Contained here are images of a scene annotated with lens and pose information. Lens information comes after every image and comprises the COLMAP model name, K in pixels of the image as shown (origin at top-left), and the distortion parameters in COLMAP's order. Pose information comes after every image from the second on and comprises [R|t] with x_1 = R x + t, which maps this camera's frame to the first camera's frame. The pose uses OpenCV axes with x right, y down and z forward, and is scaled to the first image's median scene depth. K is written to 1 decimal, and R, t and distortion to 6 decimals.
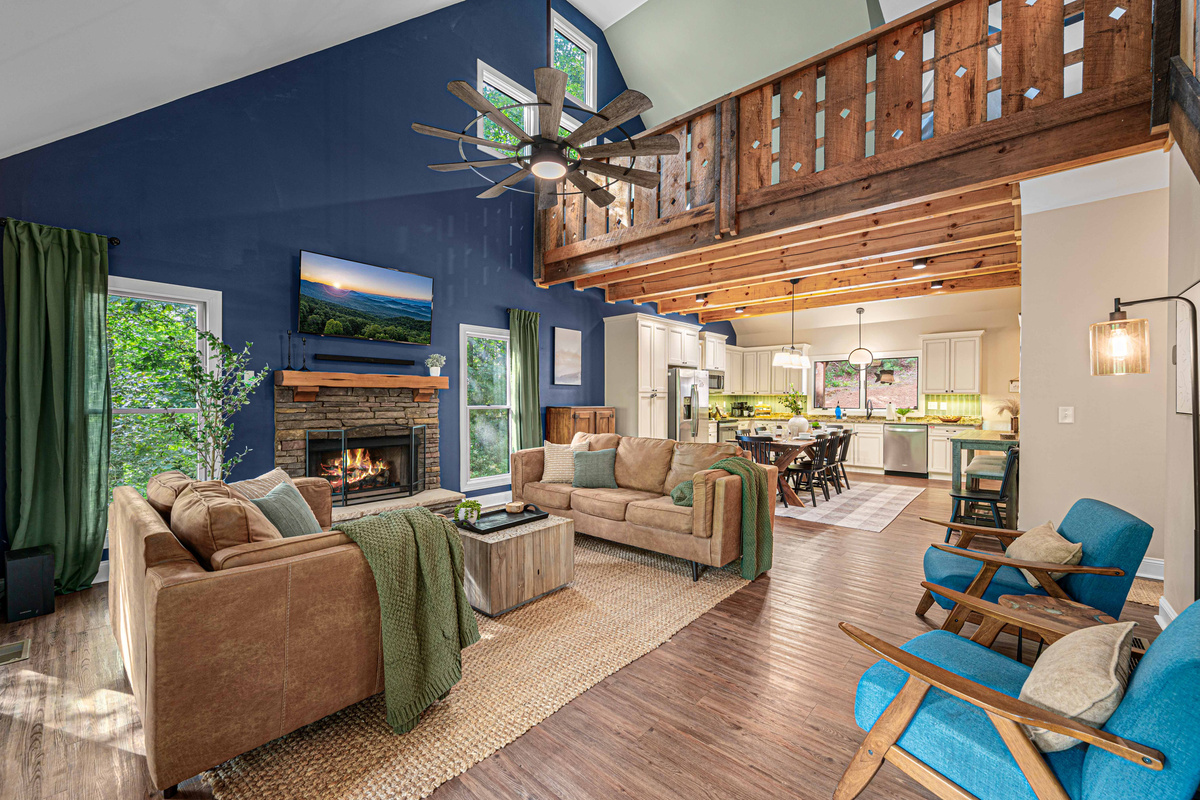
lens RADIAL K [[471.7, 0, 600.0], [0, 471.7, 400.0], [0, 0, 1]] dist [-0.000003, 0.000087]
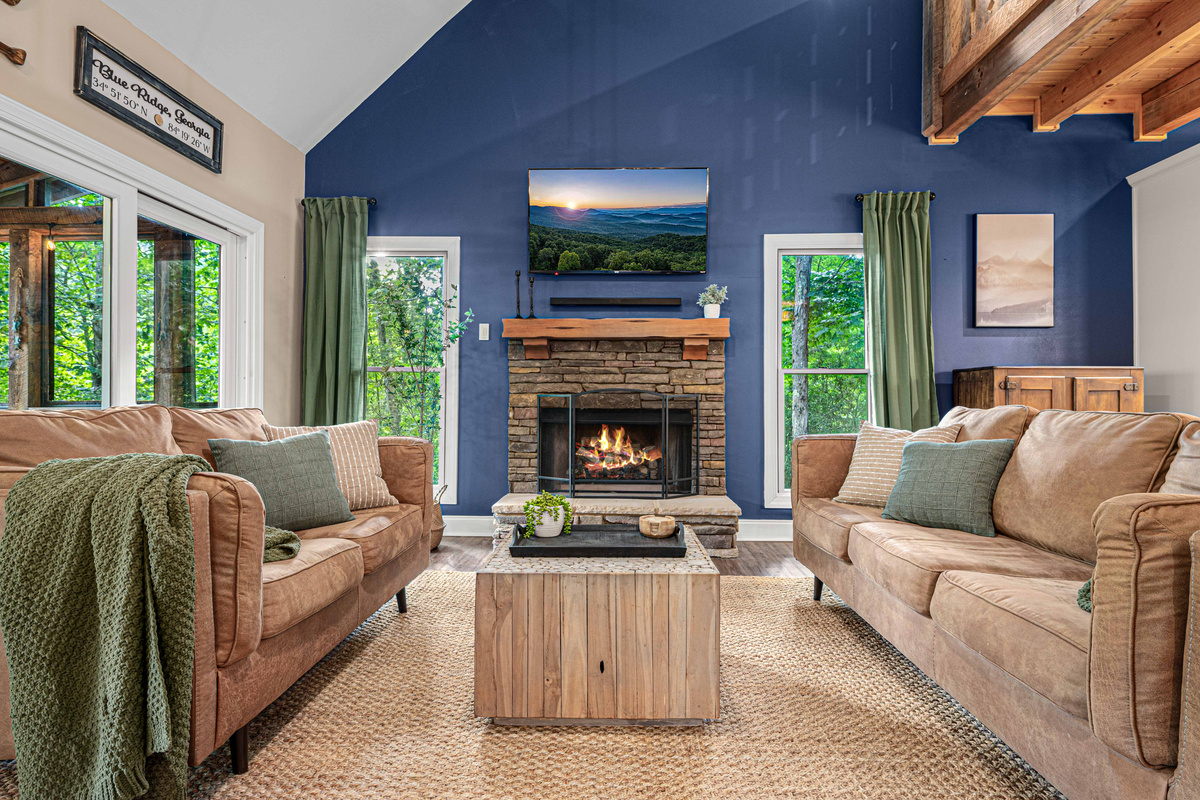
lens RADIAL K [[594.5, 0, 616.3], [0, 594.5, 396.5], [0, 0, 1]] dist [-0.001384, 0.000270]
pose [[0.639143, -0.011947, -0.768995, 0.202212], [-0.002269, 0.999846, -0.017420, 0.074394], [0.769085, 0.012879, 0.639017, 0.410633]]
